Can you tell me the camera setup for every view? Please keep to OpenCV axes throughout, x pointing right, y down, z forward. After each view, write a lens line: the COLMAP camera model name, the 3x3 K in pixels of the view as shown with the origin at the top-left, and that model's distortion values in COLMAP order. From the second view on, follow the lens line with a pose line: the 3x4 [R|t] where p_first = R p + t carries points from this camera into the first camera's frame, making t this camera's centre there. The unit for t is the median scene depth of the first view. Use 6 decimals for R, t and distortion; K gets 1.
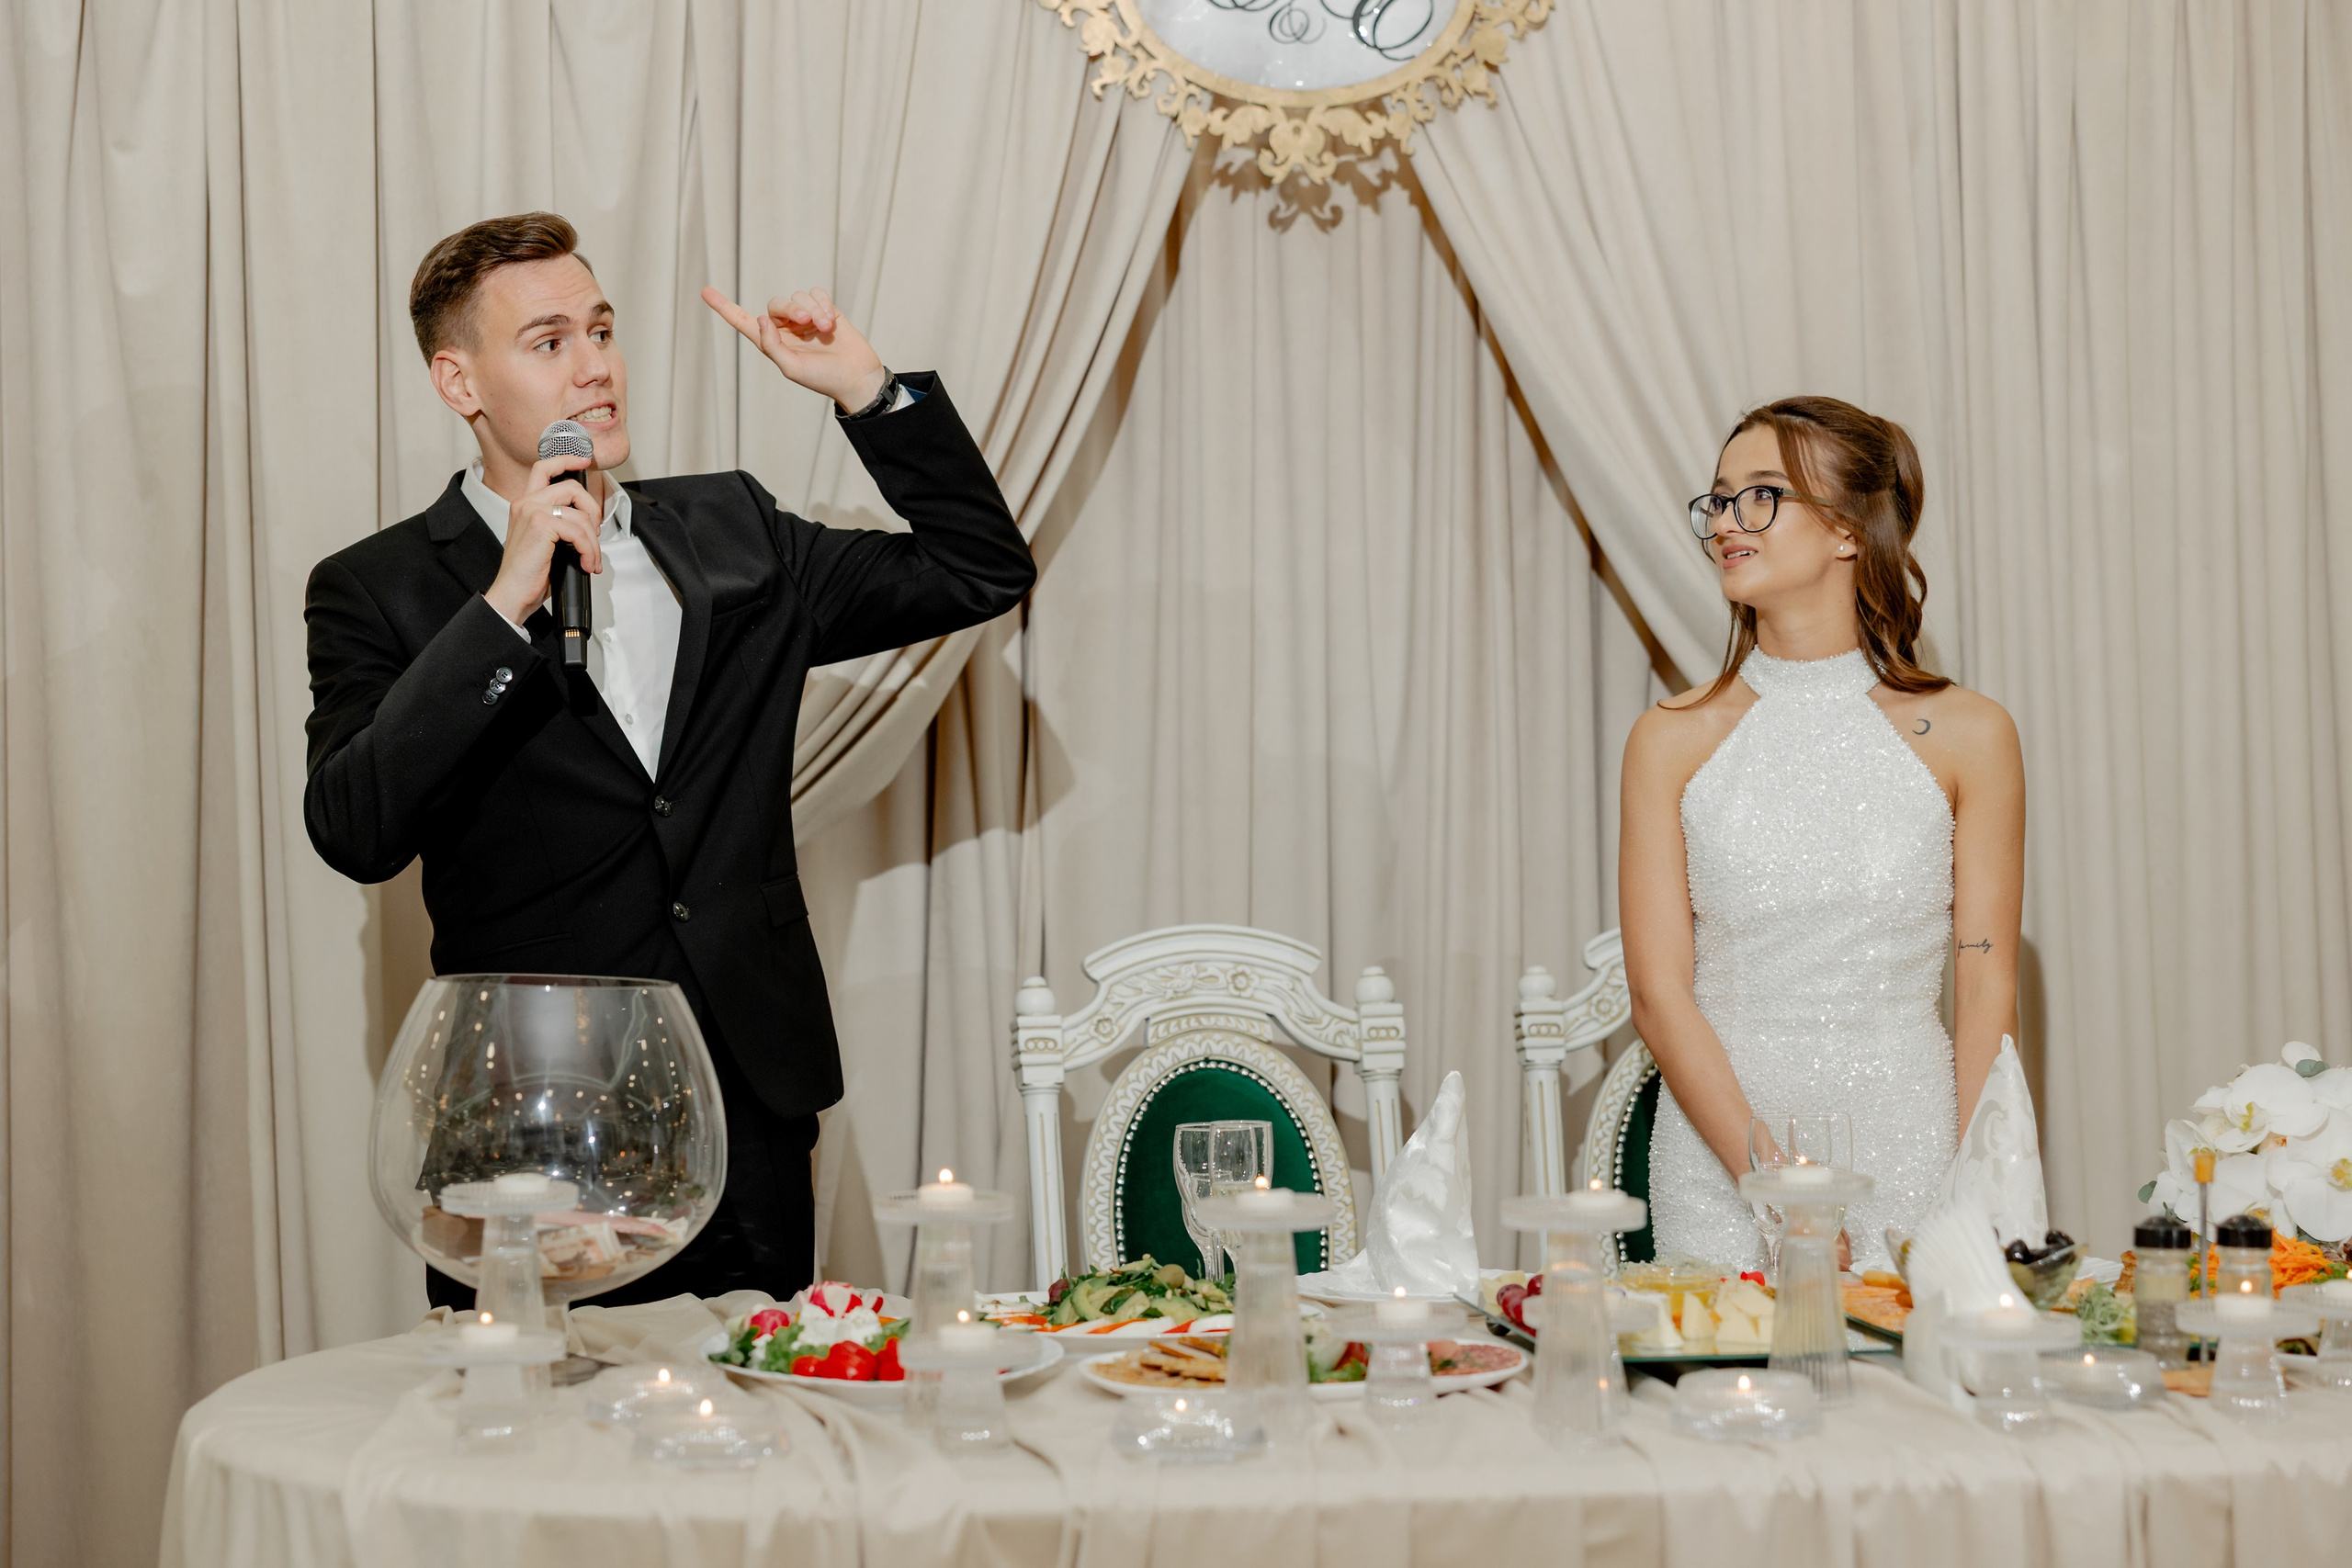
lens RADIAL K [[3756.8, 0, 1175.9], [0, 3756.8, 778.7], [0, 0, 1]] dist [0.012741, 0.000000]
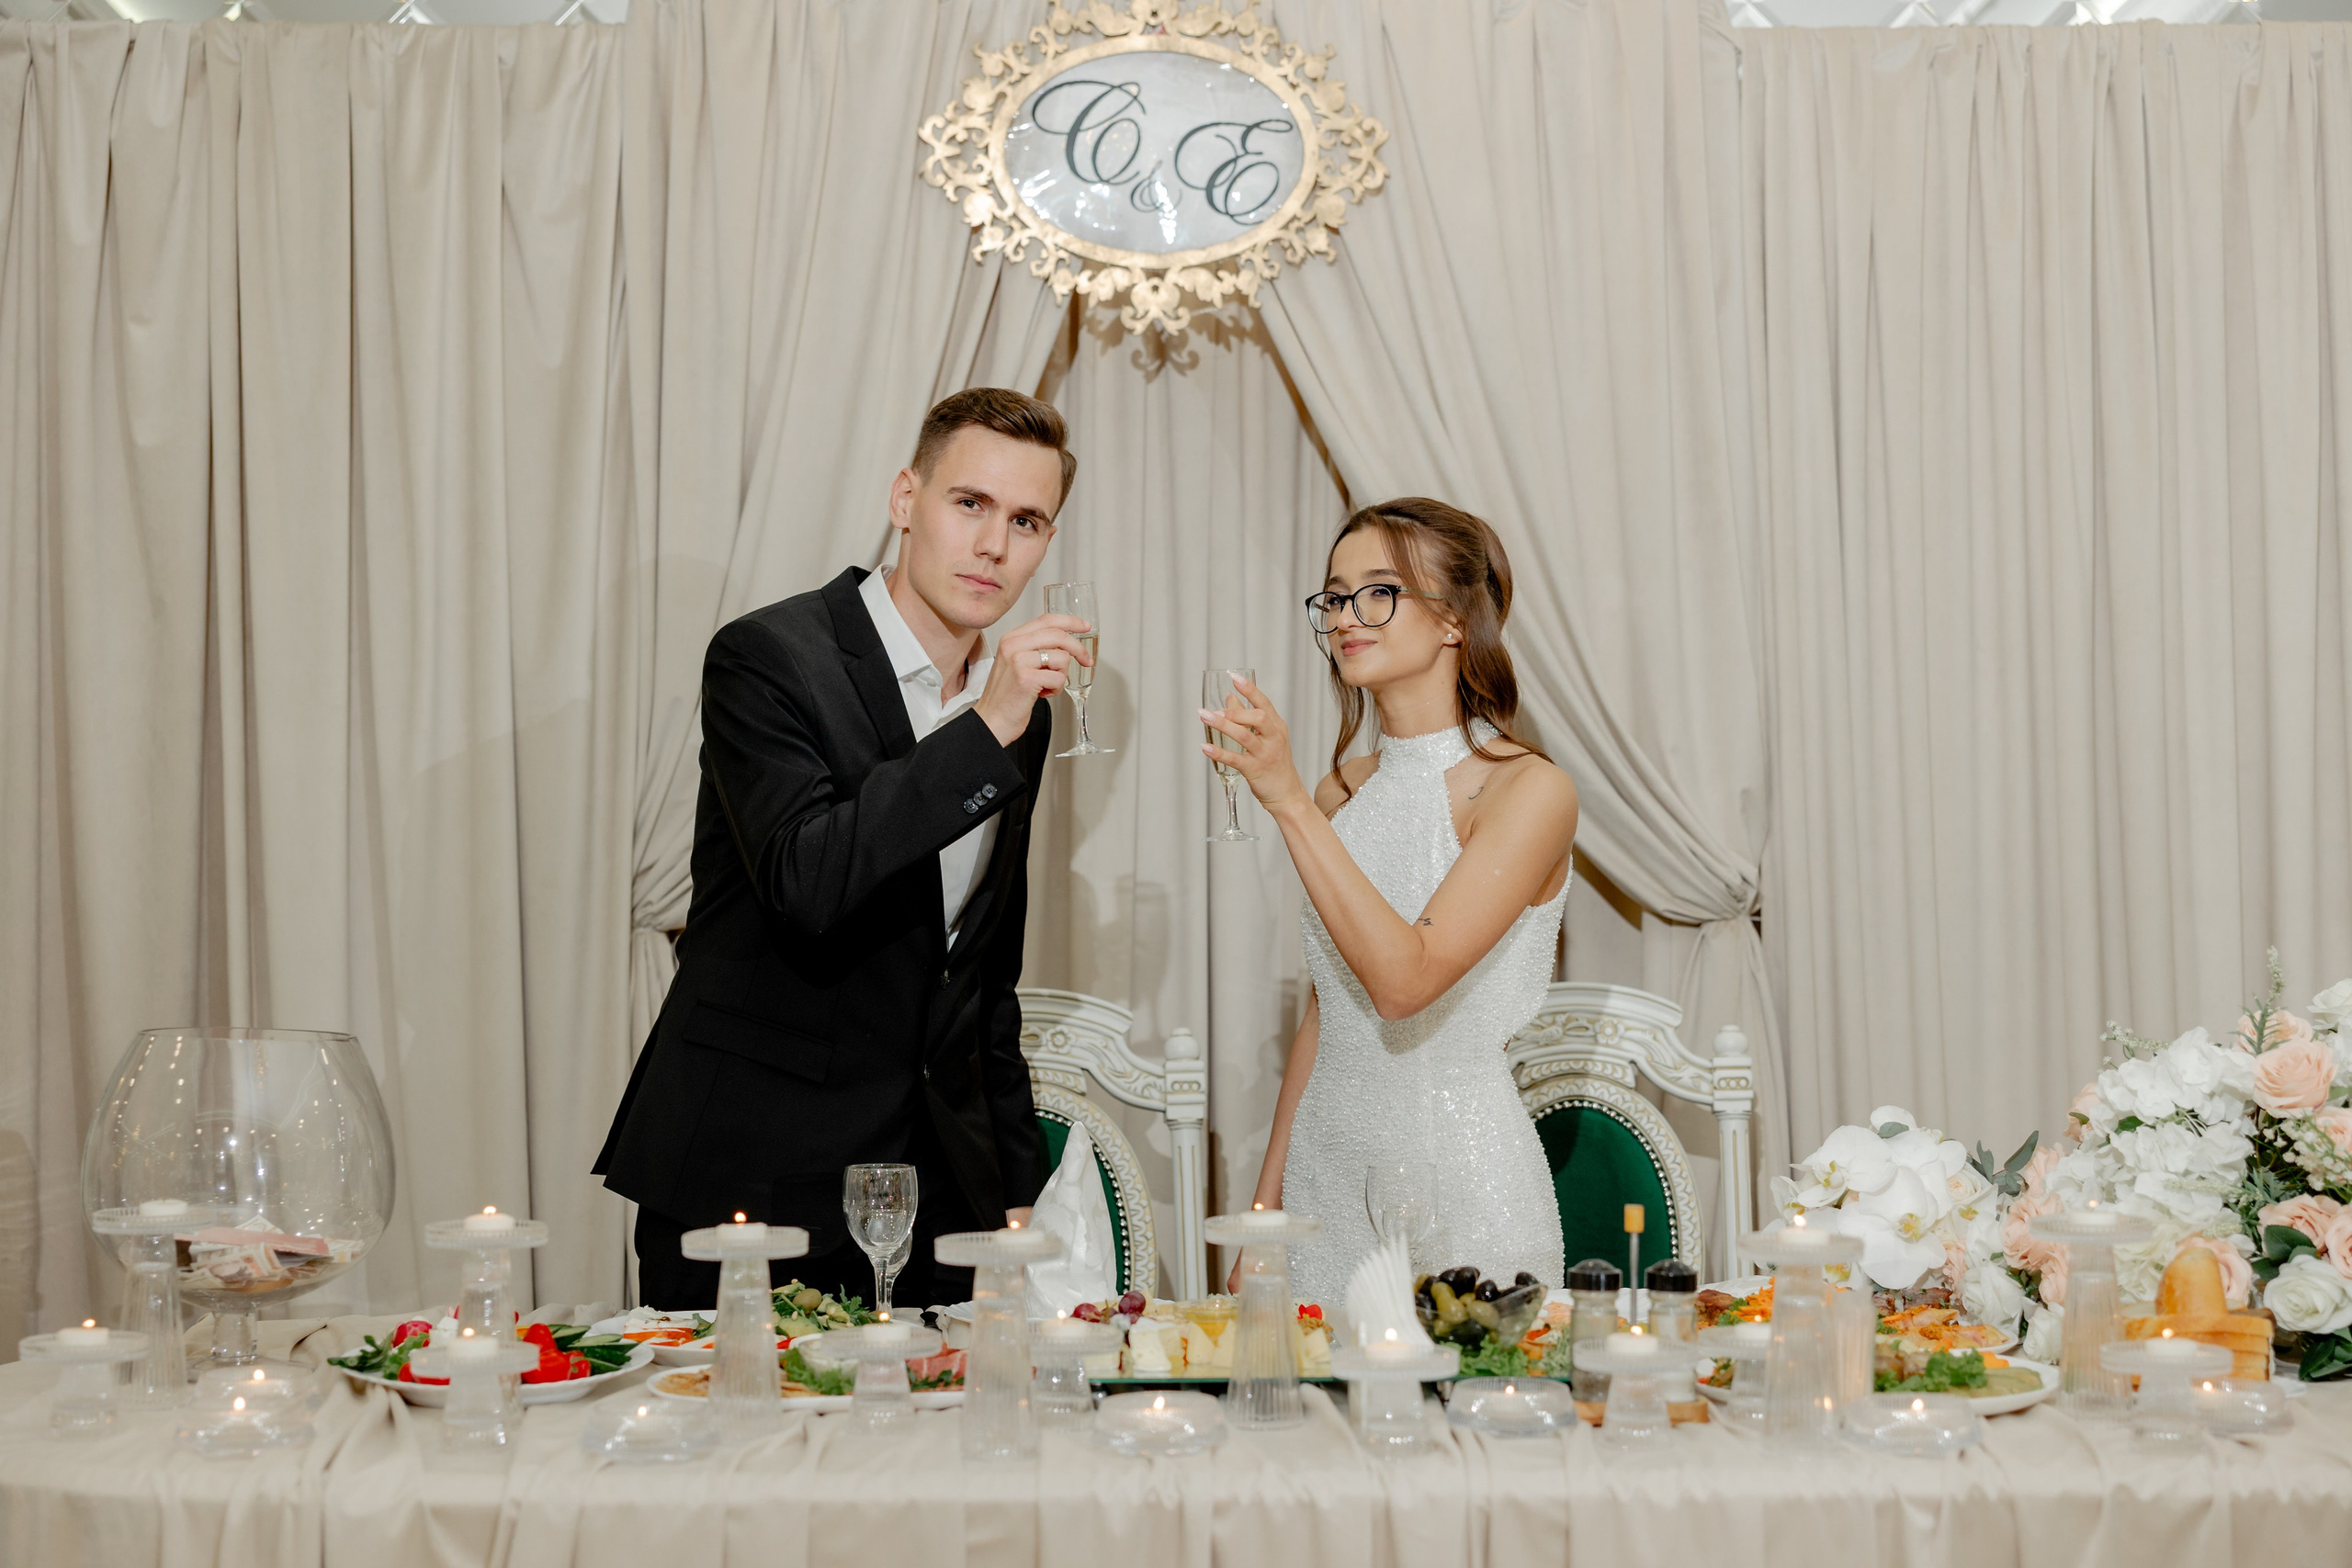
lens RADIAL K [[3337.0, 0, 1176.0], [0, 3337.0, 790.6], [0, 0, 1]] dist [0.014545, 0.000000]
pose [[0.992194, 0.001385, -0.124693, 0.165837], [-0.003627, 0.999836, -0.017755, -0.003078], [0.124648, 0.018068, 0.992036, 0.003269]]
